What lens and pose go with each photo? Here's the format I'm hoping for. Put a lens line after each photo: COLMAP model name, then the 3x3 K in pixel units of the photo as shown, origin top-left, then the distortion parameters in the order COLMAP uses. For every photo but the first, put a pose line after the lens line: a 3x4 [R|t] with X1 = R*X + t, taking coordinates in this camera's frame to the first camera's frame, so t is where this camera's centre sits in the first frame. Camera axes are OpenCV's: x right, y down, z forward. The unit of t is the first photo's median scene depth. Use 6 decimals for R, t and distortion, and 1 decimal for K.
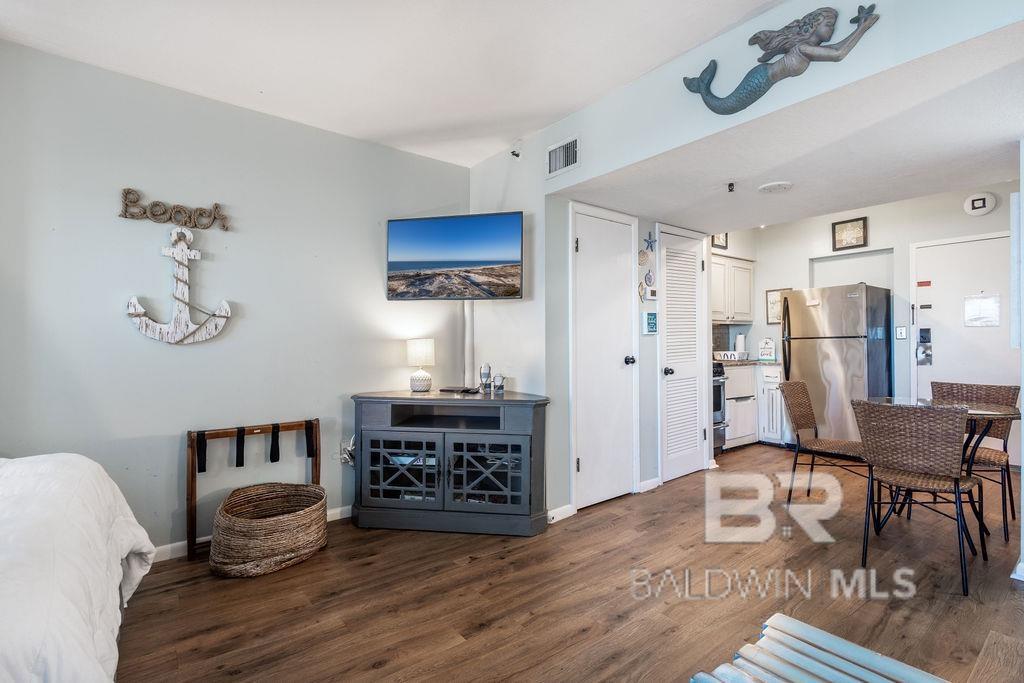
lens RADIAL K [[475.5, 0, 512.0], [0, 475.5, 341.5], [0, 0, 1]] dist [0.001149, 0.000098]
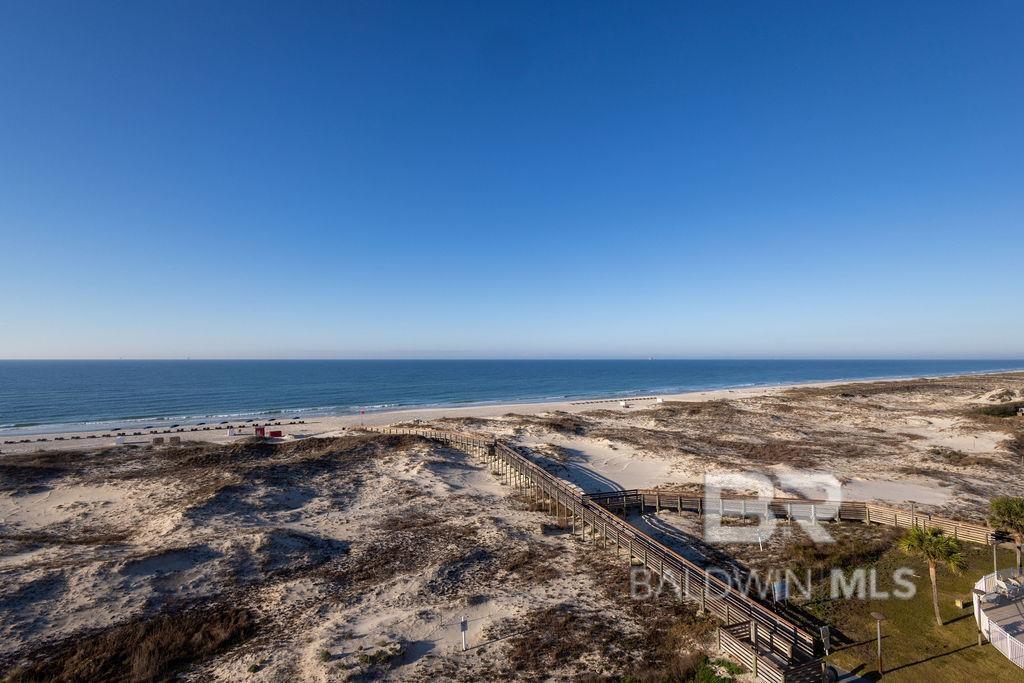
lens RADIAL K [[475.5, 0, 512.0], [0, 475.5, 341.5], [0, 0, 1]] dist [0.001149, 0.000098]
pose [[0.999839, -0.001087, 0.017893, -0.115489], [0.000805, 0.999875, 0.015805, -0.177895], [-0.017908, -0.015788, 0.999715, 0.837869]]
